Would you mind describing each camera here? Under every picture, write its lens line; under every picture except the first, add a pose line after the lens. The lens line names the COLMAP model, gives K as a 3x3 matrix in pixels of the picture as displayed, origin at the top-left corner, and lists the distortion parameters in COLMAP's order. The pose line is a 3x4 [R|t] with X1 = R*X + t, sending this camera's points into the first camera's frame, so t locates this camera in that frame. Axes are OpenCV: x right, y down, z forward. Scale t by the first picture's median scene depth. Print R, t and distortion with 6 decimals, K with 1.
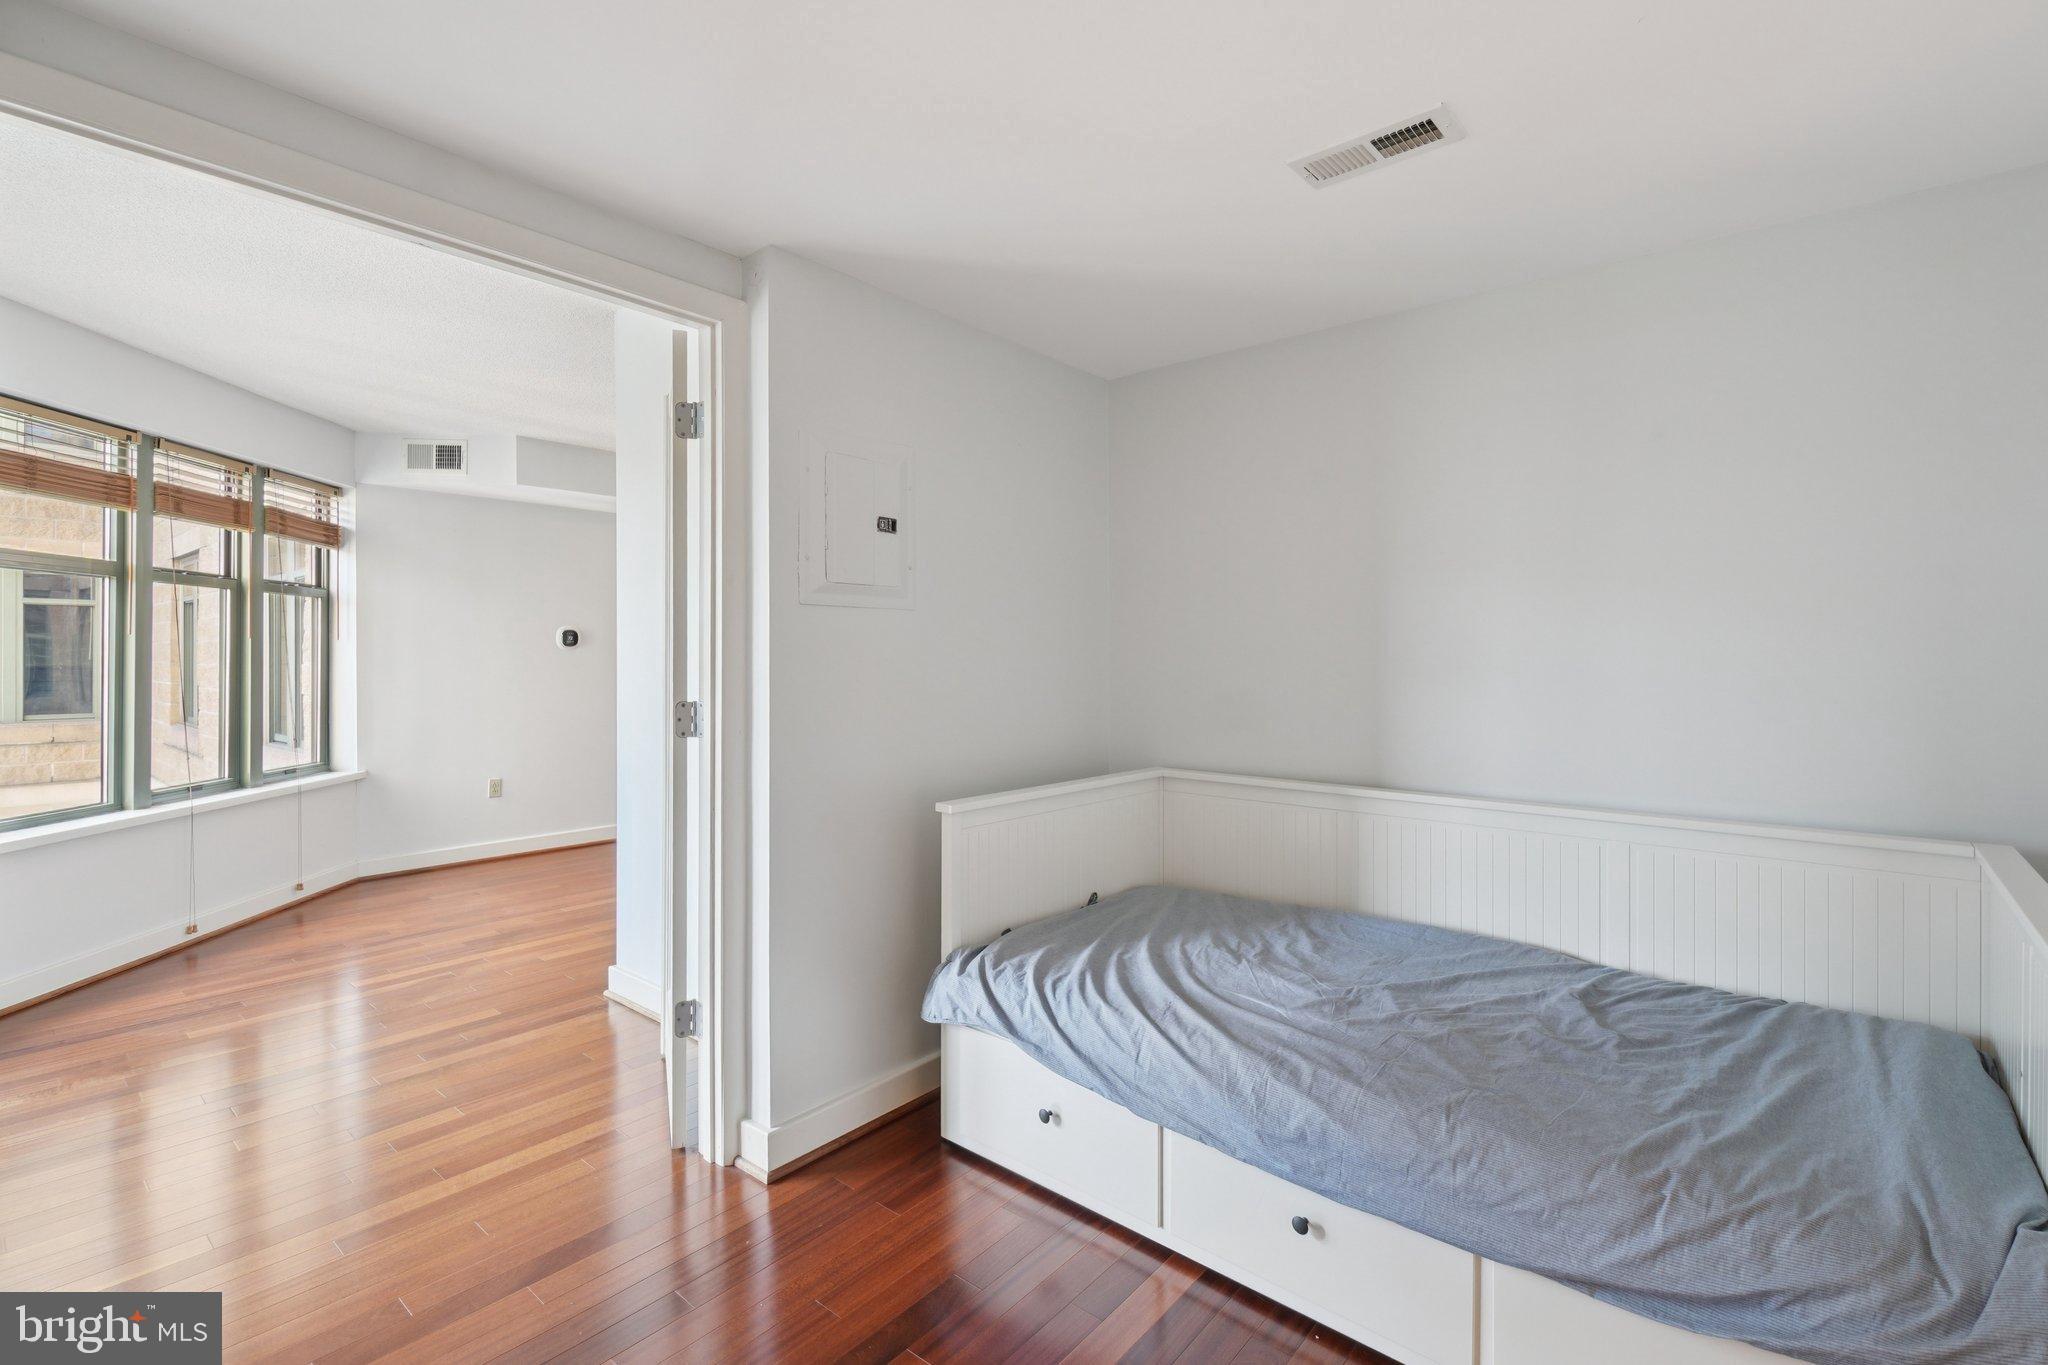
lens RADIAL K [[926.5, 0, 1019.7], [0, 926.5, 663.8], [0, 0, 1]] dist [-0.013648, 0.000440]
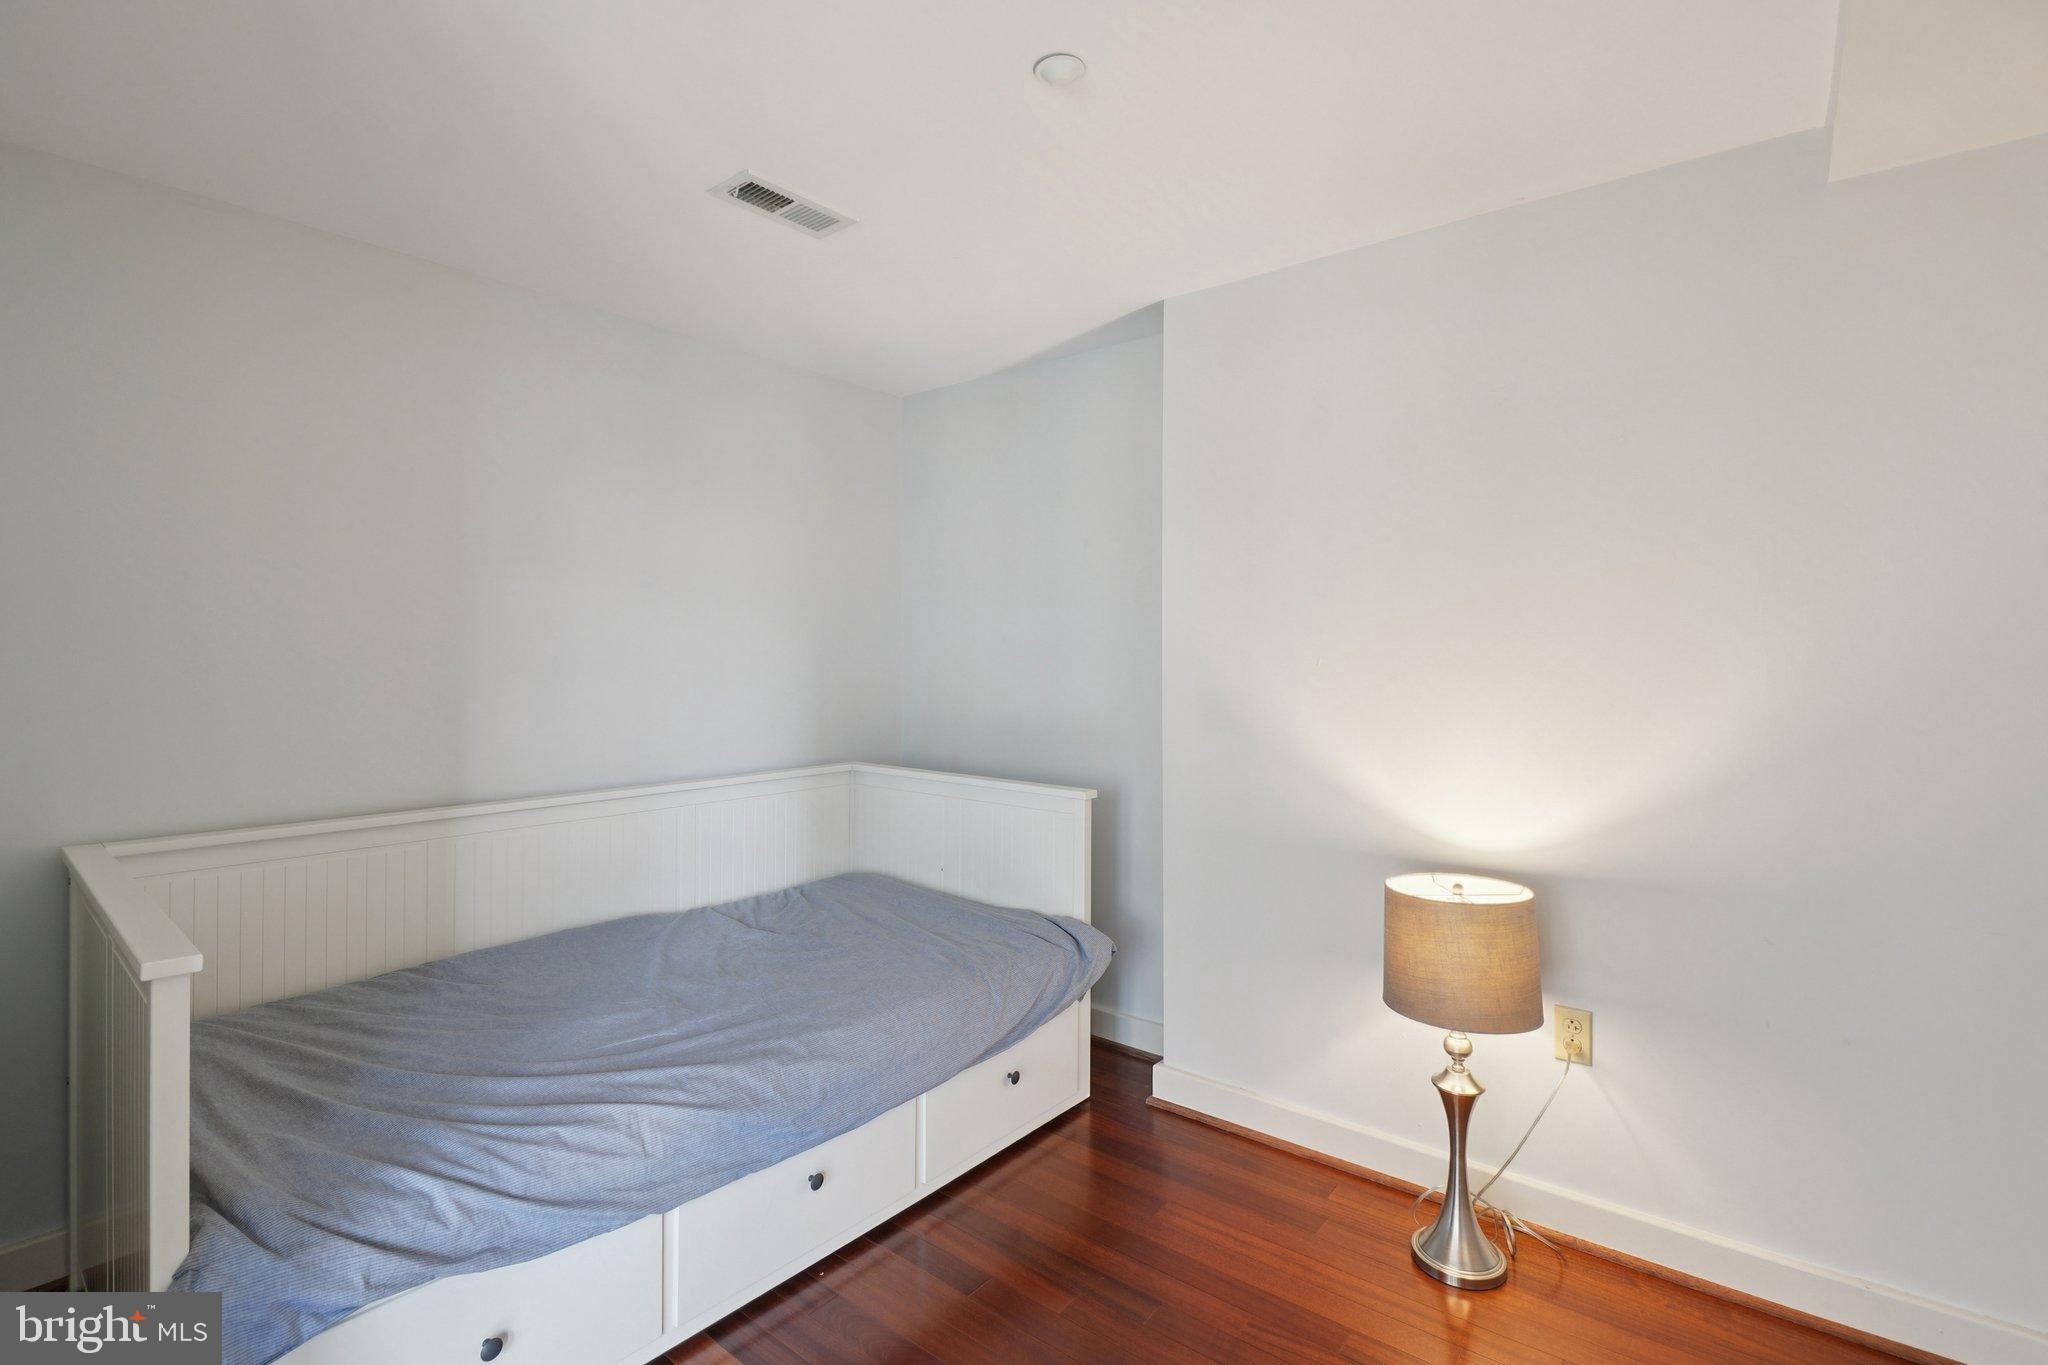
lens RADIAL K [[926.5, 0, 1020.0], [0, 926.5, 672.1], [0, 0, 1]] dist [-0.013648, 0.000440]
pose [[-0.001597, -0.022375, 0.999748, -0.698702], [0.010948, 0.999689, 0.022391, -0.007396], [-0.999939, 0.010981, -0.001351, 0.693552]]
